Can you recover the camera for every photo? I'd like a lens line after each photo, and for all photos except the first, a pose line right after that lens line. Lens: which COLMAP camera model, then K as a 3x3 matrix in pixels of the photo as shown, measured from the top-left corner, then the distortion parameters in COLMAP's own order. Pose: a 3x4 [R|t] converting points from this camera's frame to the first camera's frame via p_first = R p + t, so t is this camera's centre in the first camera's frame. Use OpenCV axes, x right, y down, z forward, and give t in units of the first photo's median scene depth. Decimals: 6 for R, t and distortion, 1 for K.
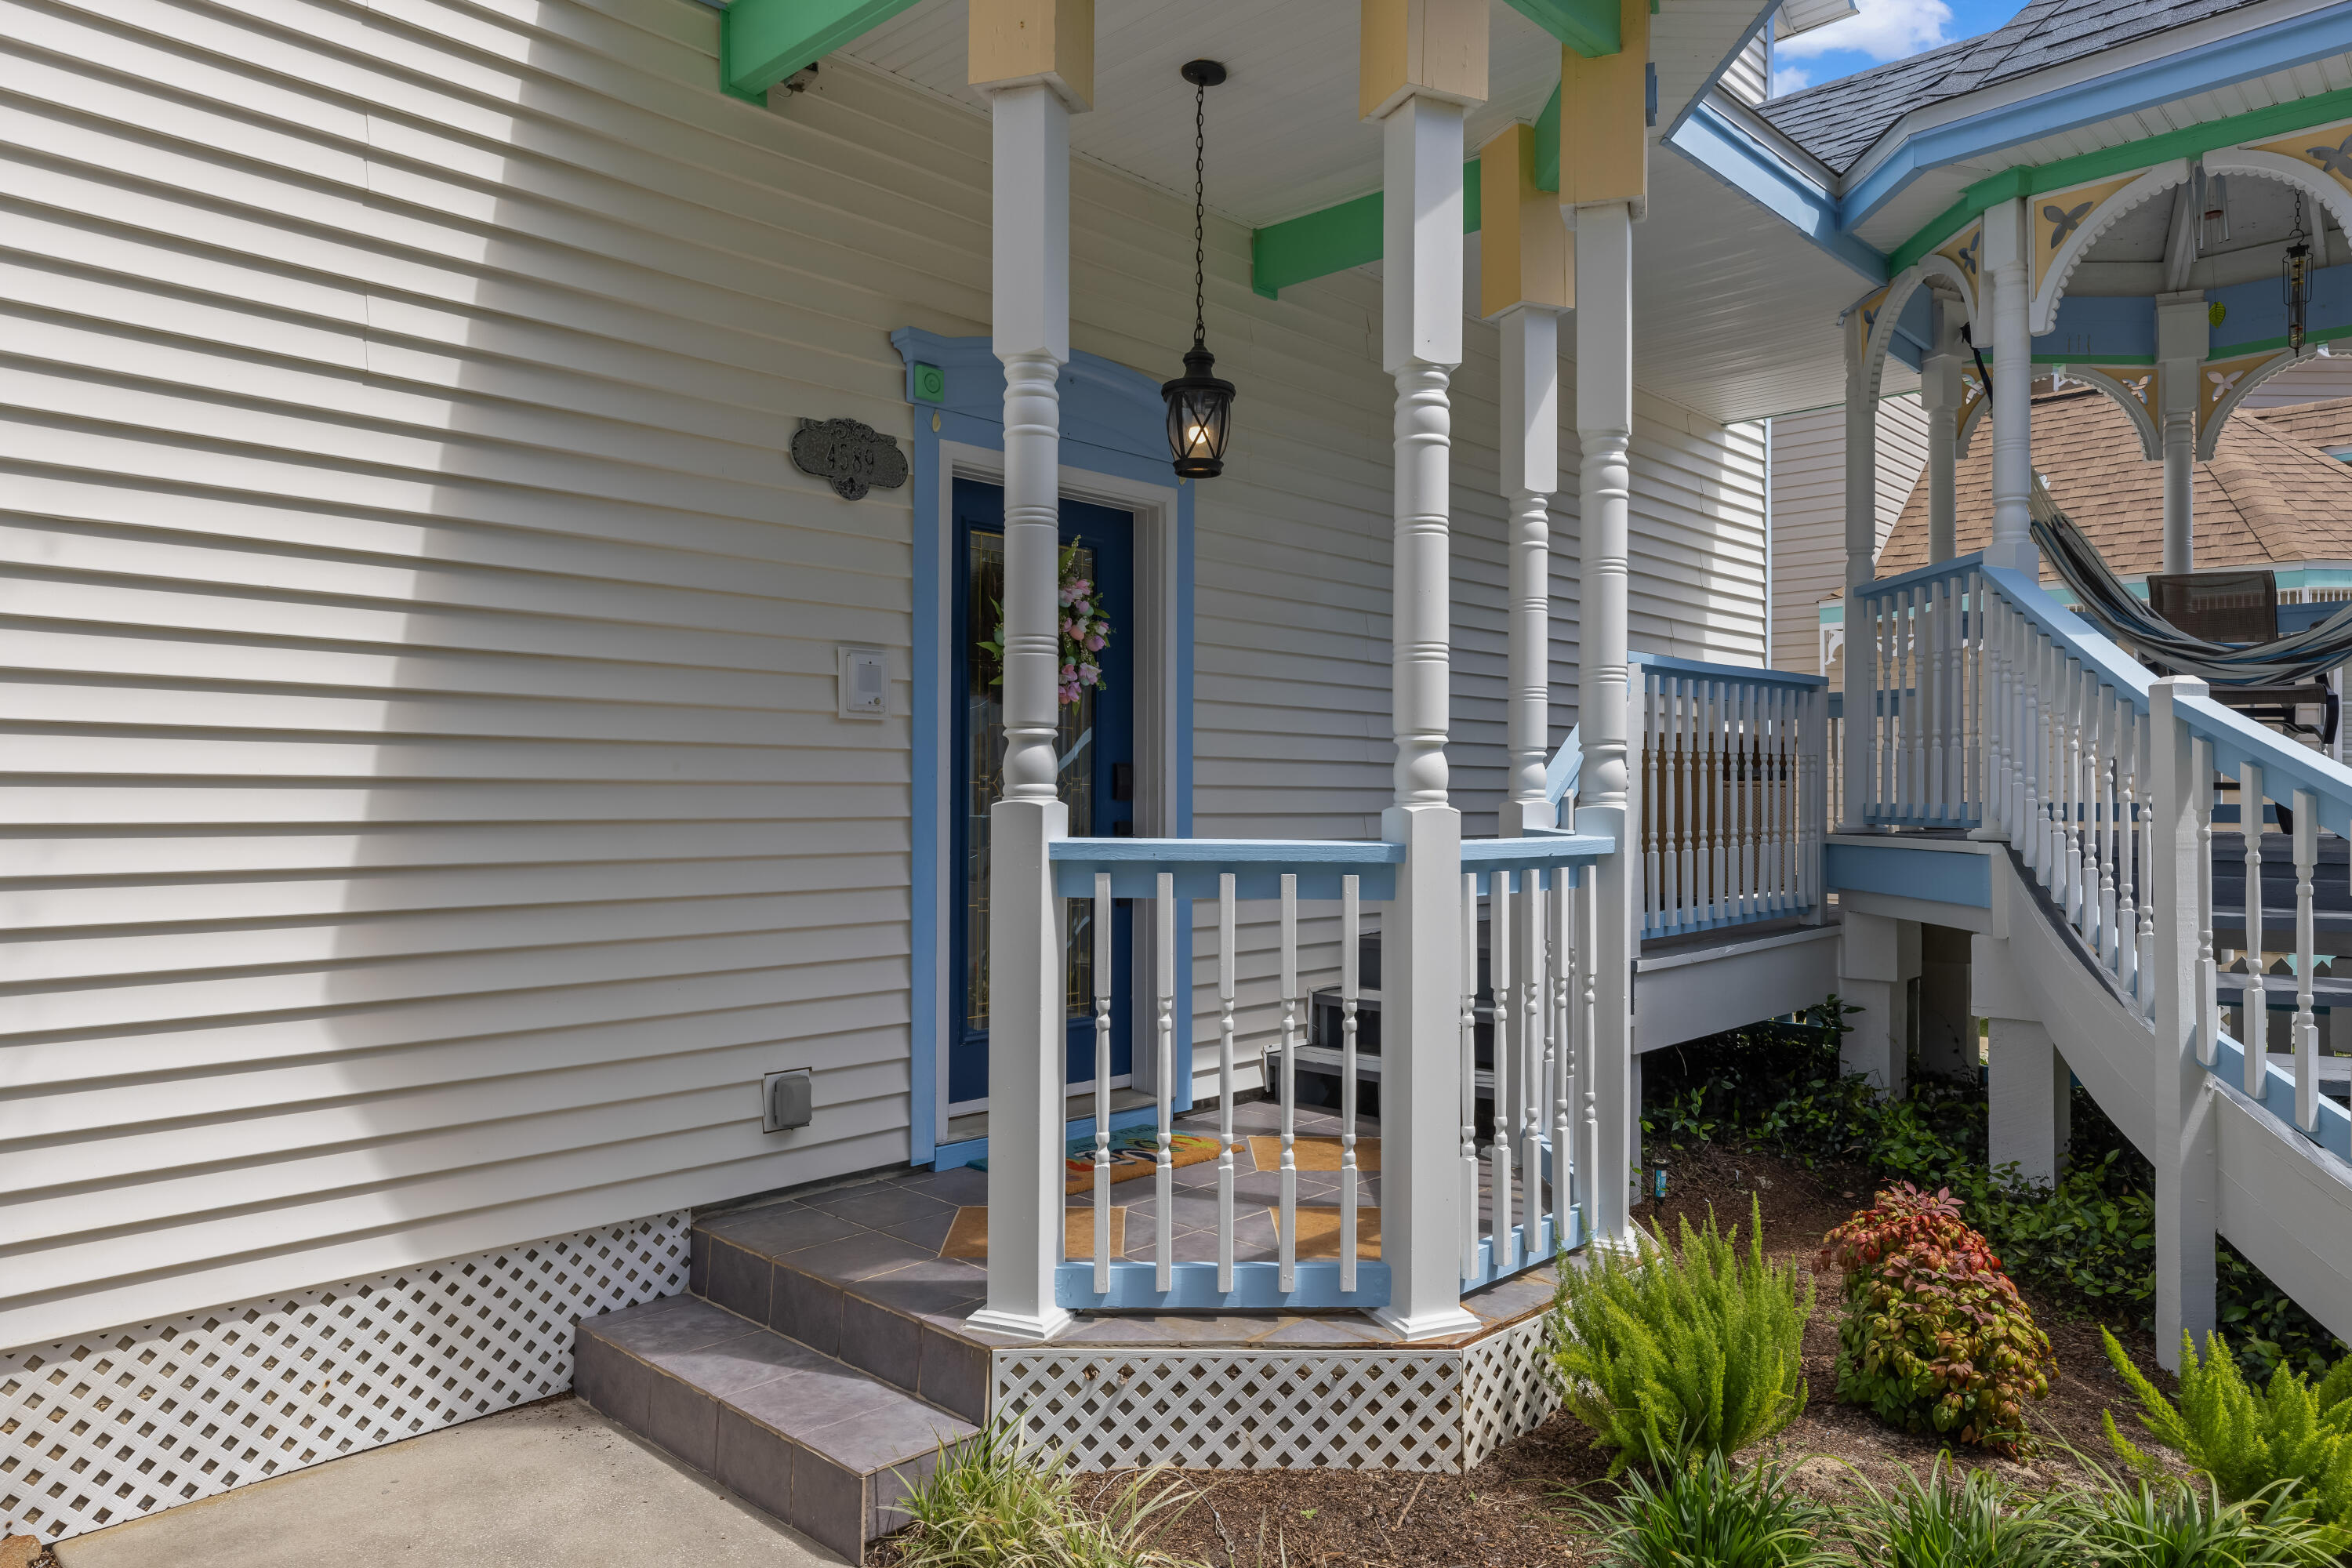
lens RADIAL K [[1544.1, 0, 1175.8], [0, 1544.1, 791.3], [0, 0, 1]] dist [-0.002650, 0.000440]
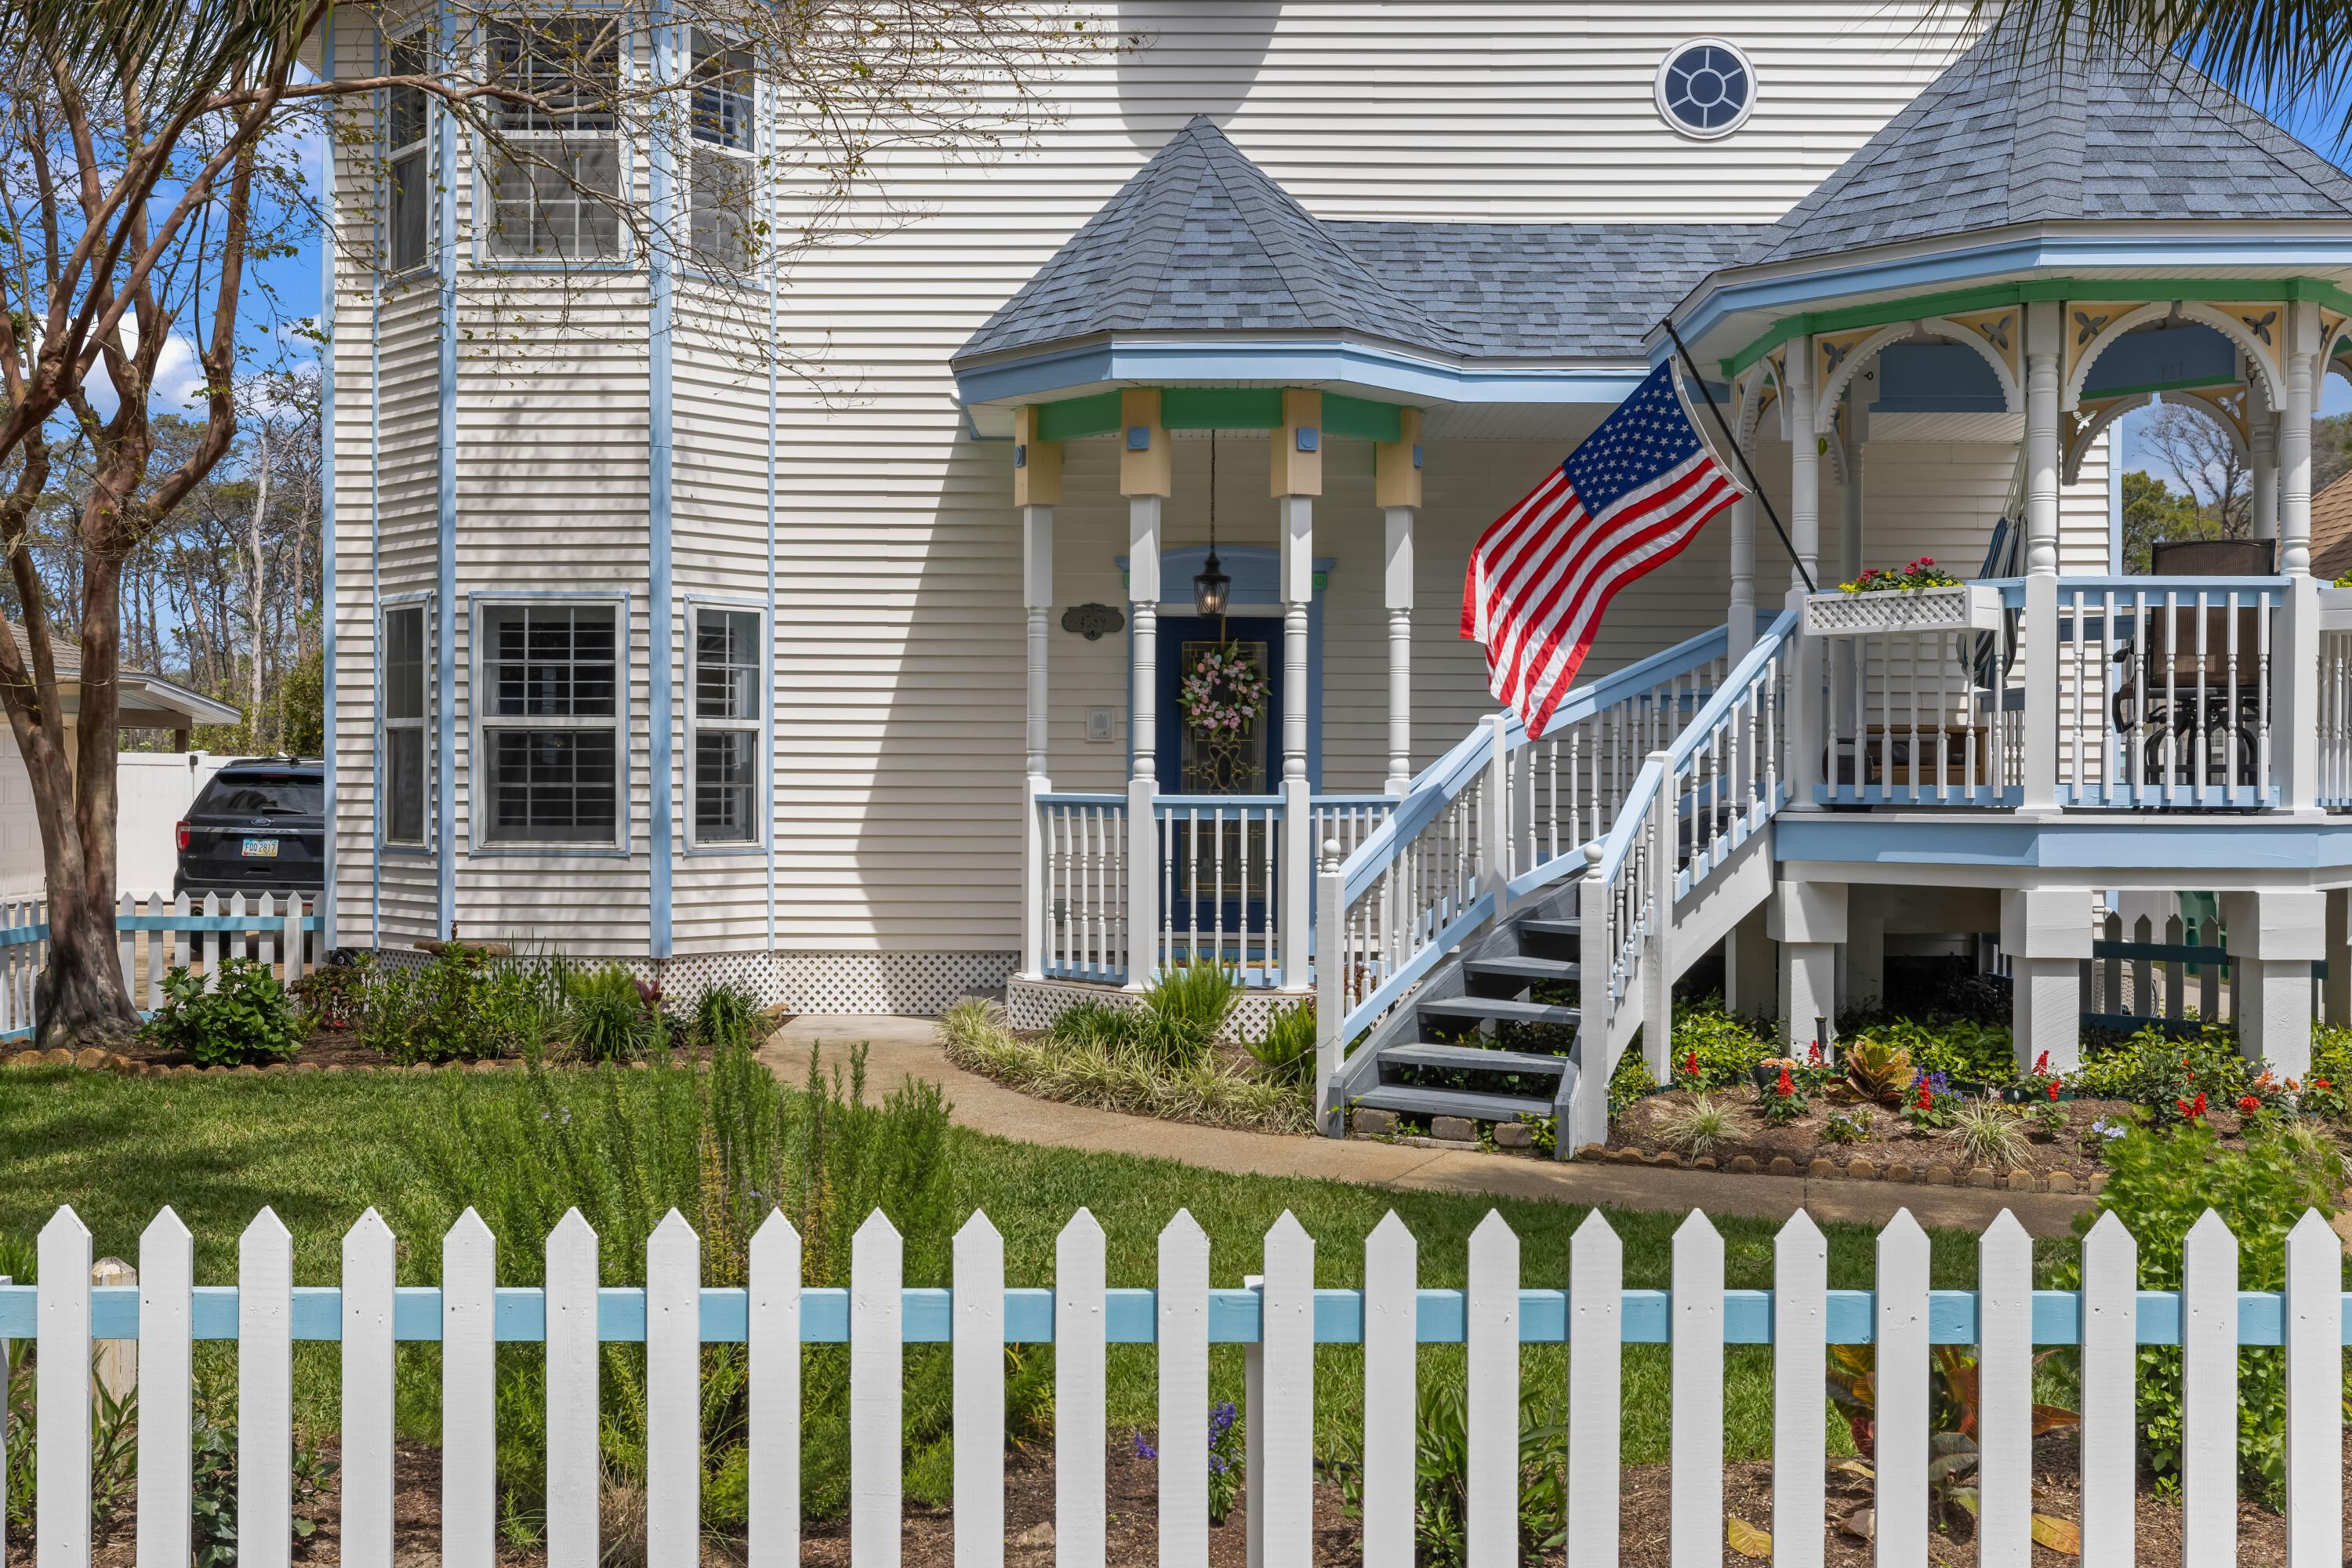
lens RADIAL K [[2327.9, 0, 1167.7], [0, 2327.9, 772.7], [0, 0, 1]] dist [0.026662, 0.000000]
pose [[0.701370, -0.003516, -0.712788, 2.438018], [0.003659, 0.999992, -0.001332, 0.001881], [0.712788, -0.001673, 0.701378, -1.354598]]
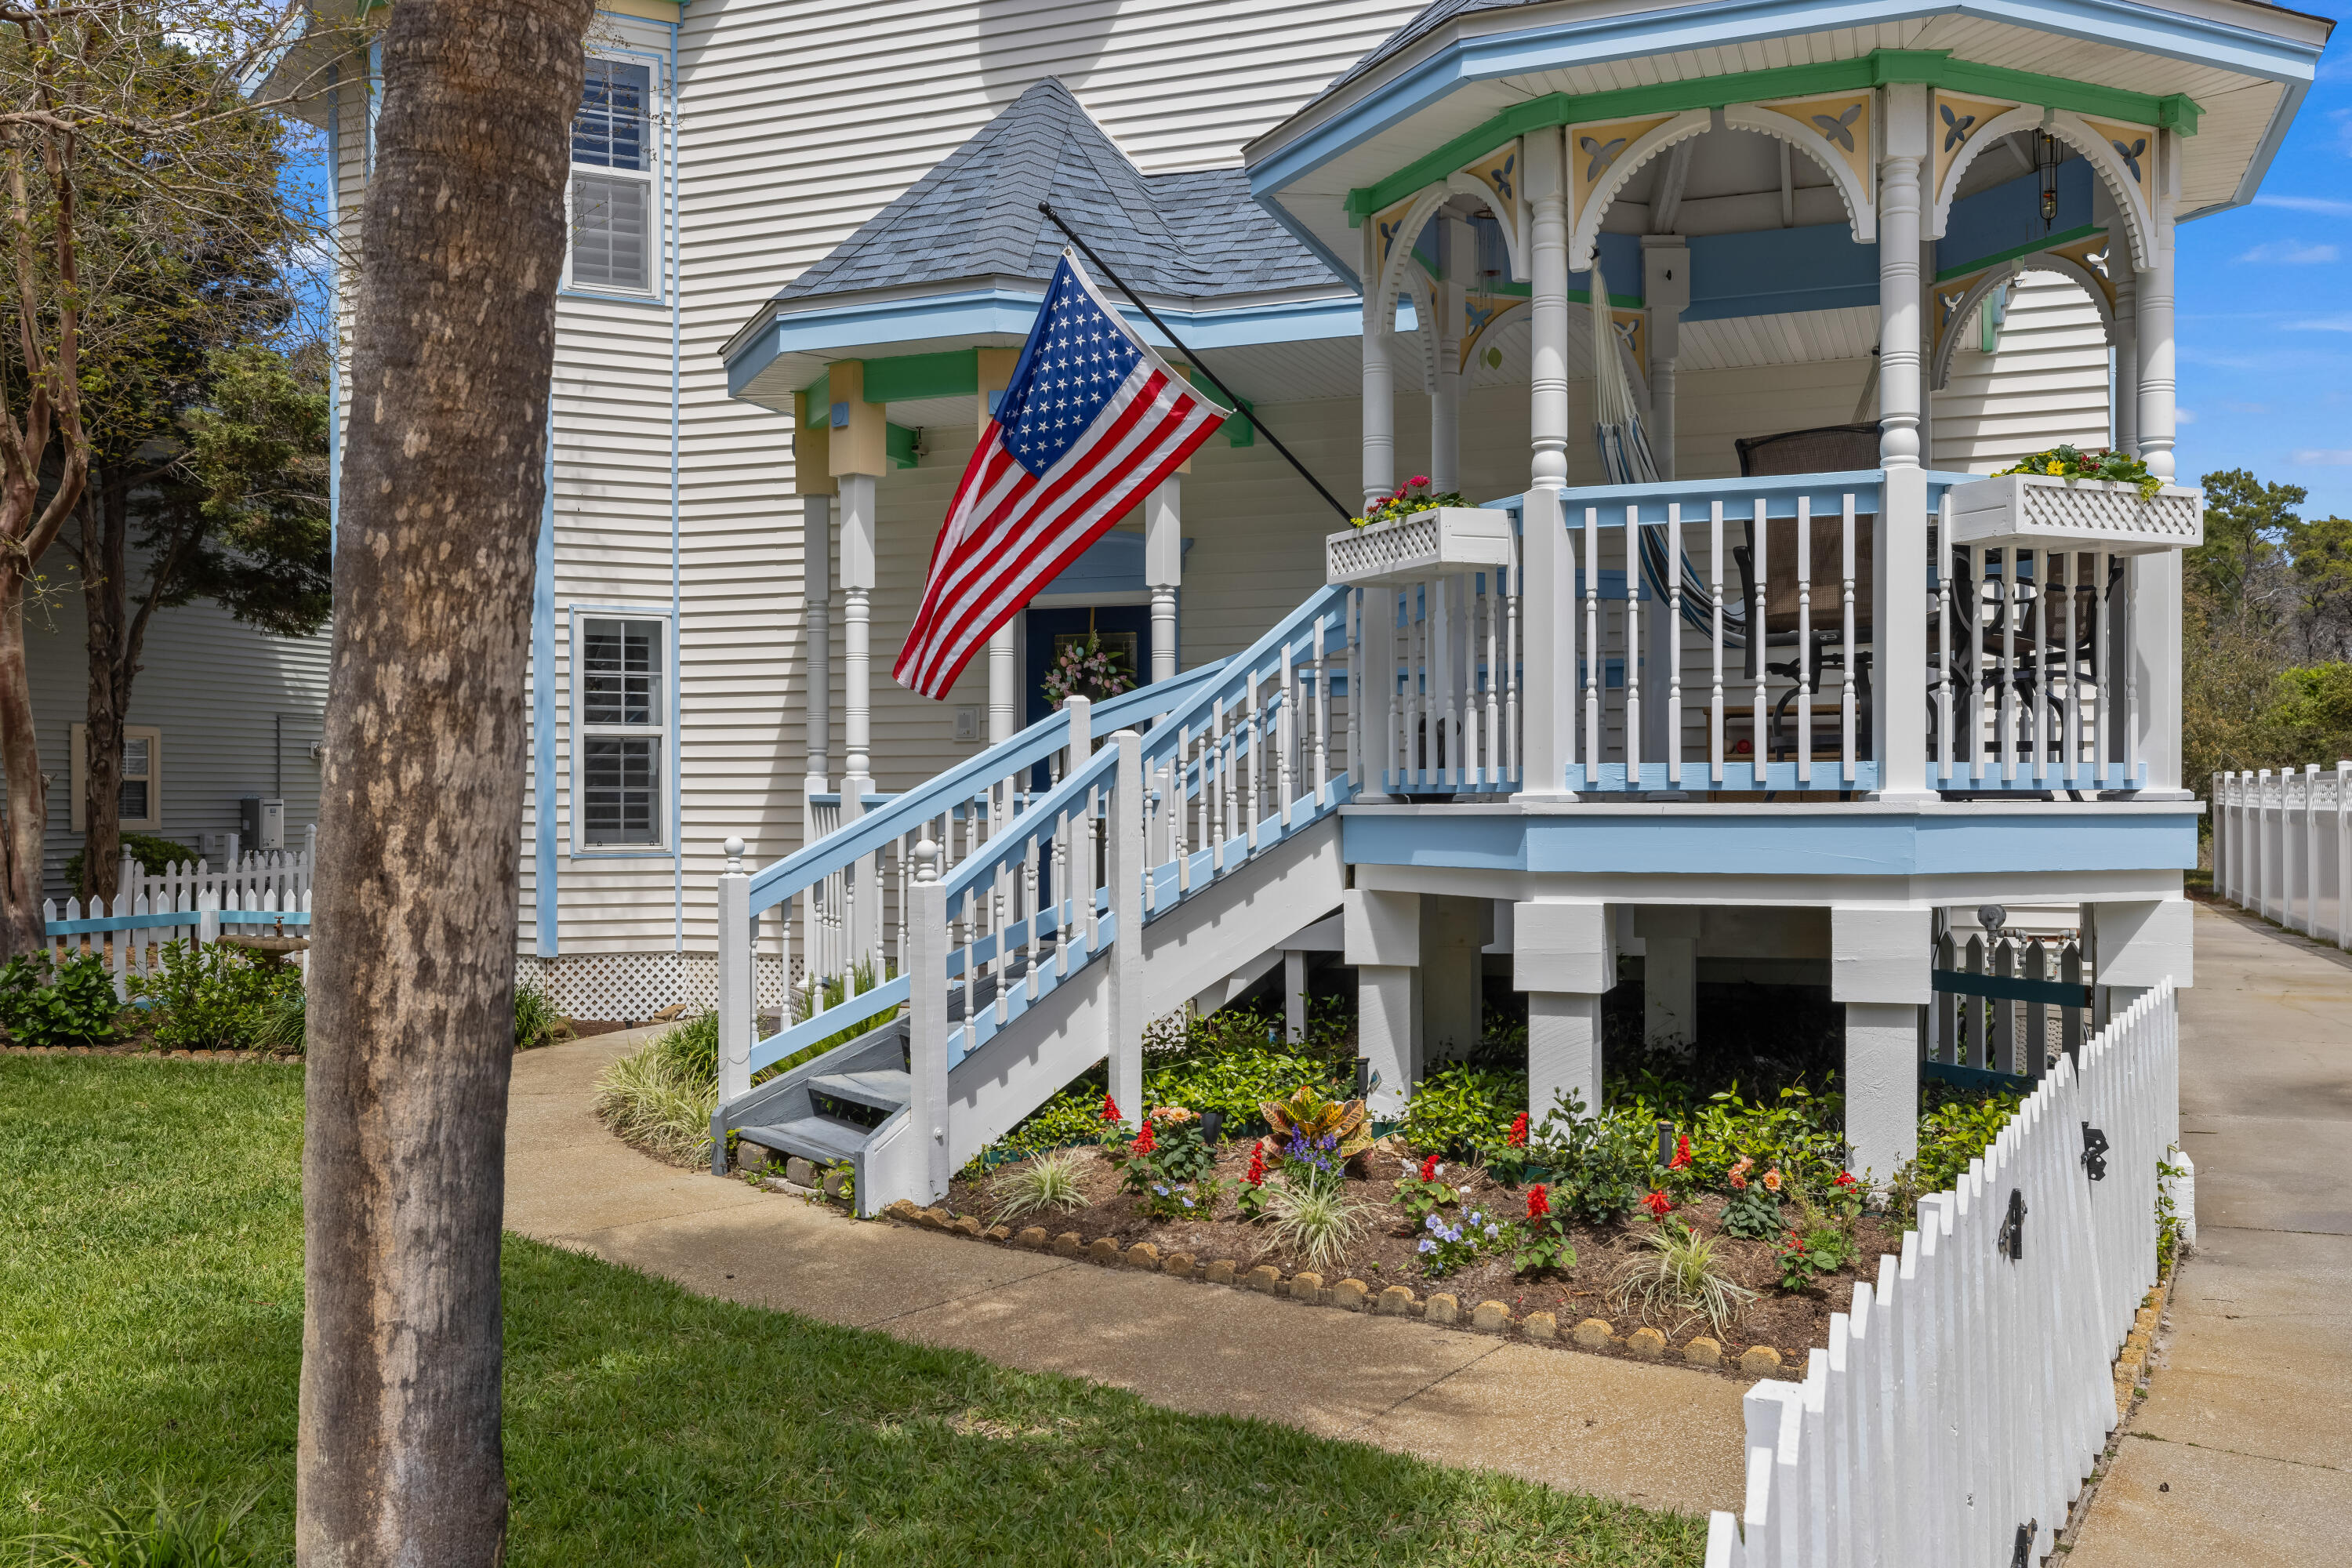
lens RADIAL K [[2083.6, 0, 1180.7], [0, 2083.6, 797.1], [0, 0, 1]] dist [-0.000046, 0.004172]
pose [[0.384026, -0.007781, -0.923289, 2.782271], [0.010644, 0.999935, -0.004000, 0.047613], [0.923261, -0.008291, 0.384084, 0.215129]]
